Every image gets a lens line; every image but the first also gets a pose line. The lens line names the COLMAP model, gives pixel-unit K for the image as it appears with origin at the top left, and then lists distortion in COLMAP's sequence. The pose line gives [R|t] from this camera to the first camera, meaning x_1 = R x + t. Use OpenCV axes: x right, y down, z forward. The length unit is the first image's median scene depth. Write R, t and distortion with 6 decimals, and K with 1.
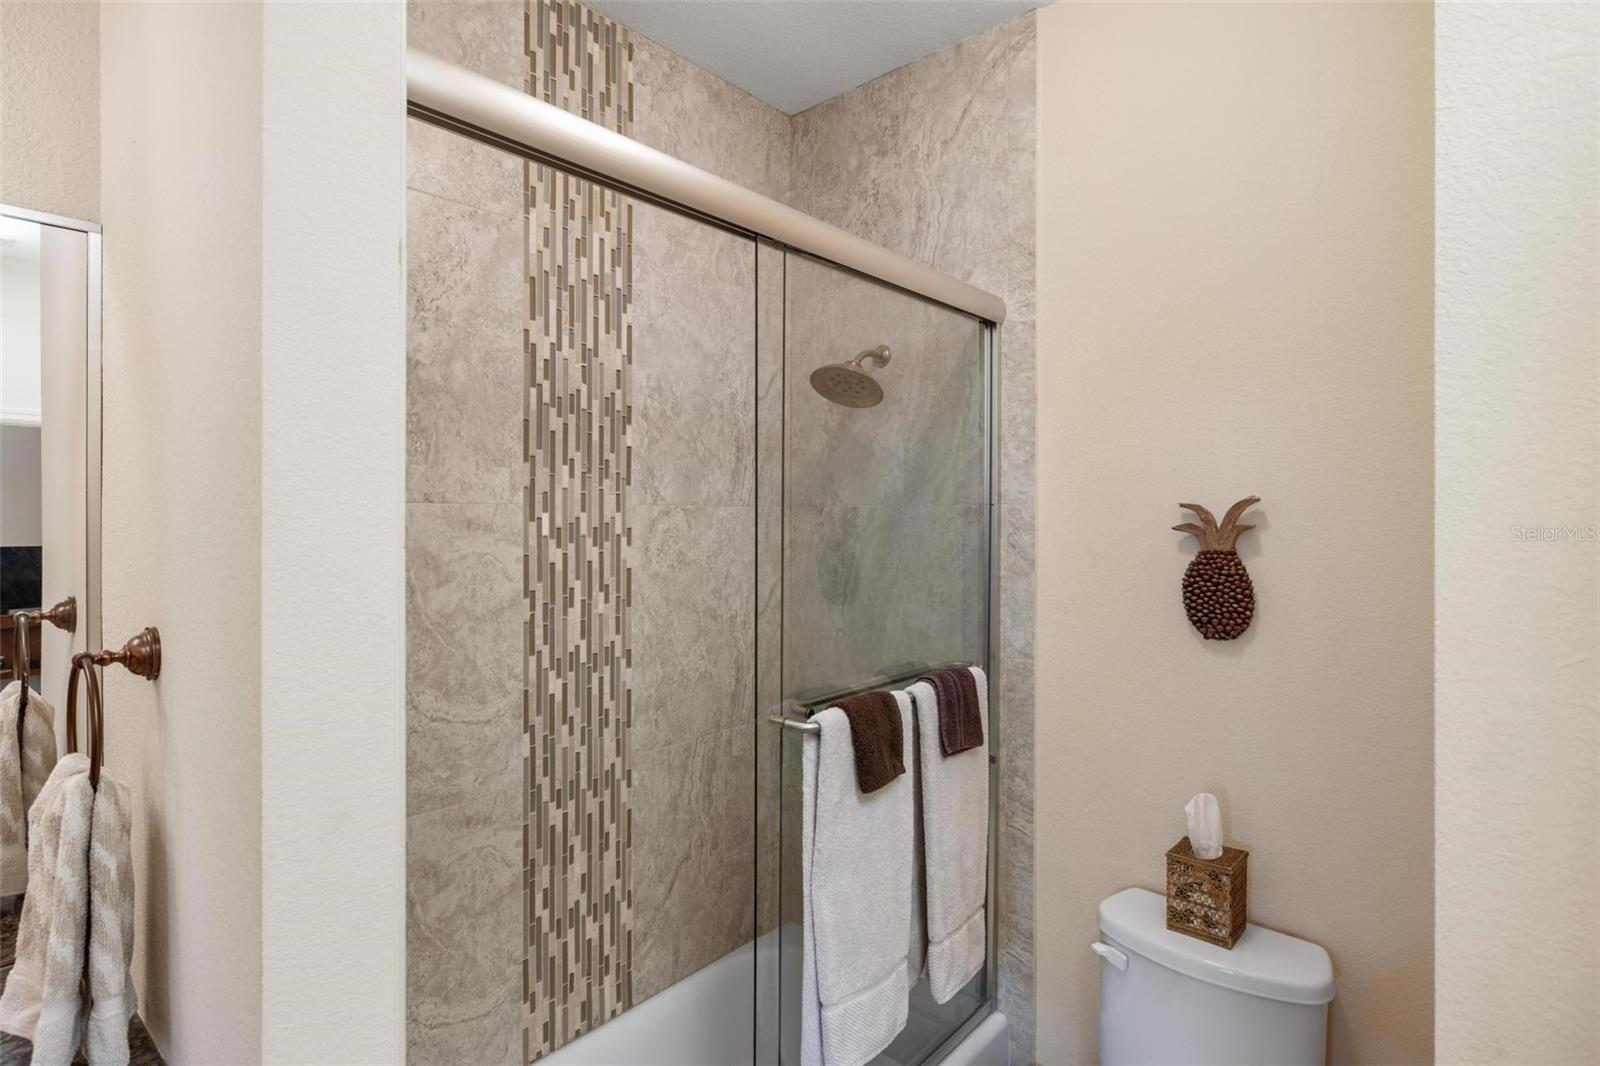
lens RADIAL K [[808.2, 0, 802.7], [0, 808.2, 529.9], [0, 0, 1]] dist [-0.000909, 0.000252]
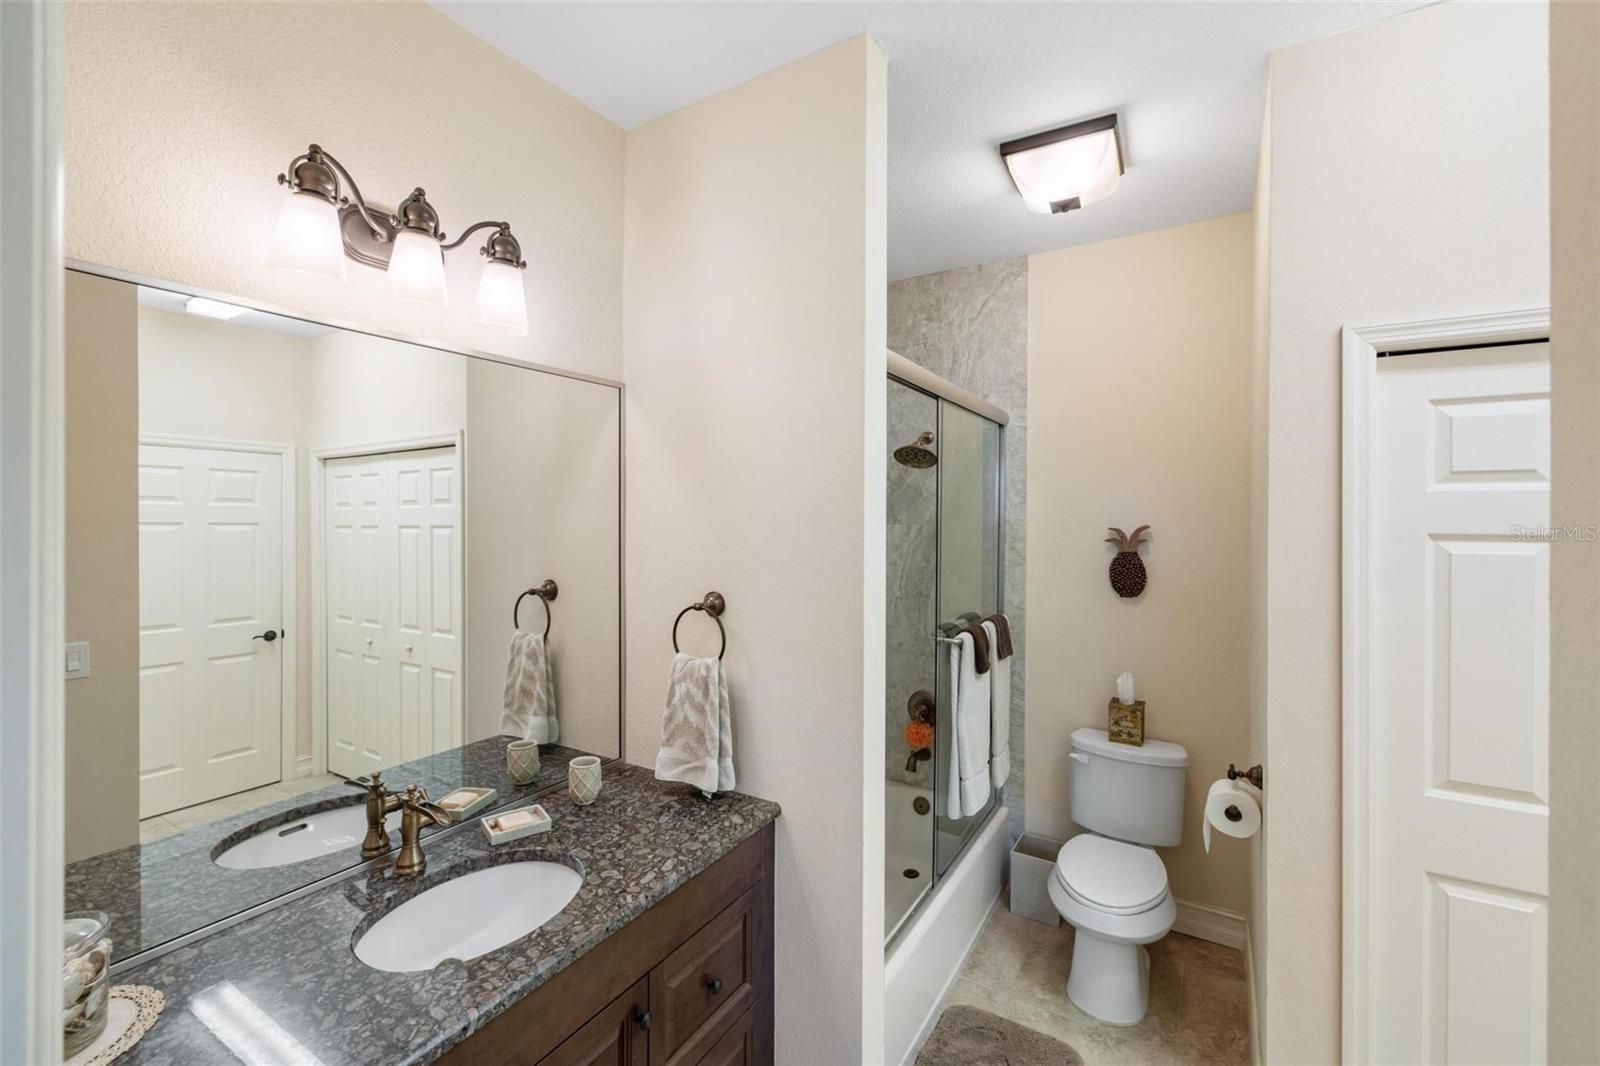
lens RADIAL K [[673.3, 0, 796.6], [0, 673.3, 528.6], [0, 0, 1]] dist [0.003682, 0.000141]
pose [[0.985125, 0.001415, 0.171832, -0.485314], [-0.002230, 0.999987, 0.004553, -0.031980], [-0.171823, -0.004869, 0.985116, -0.413626]]
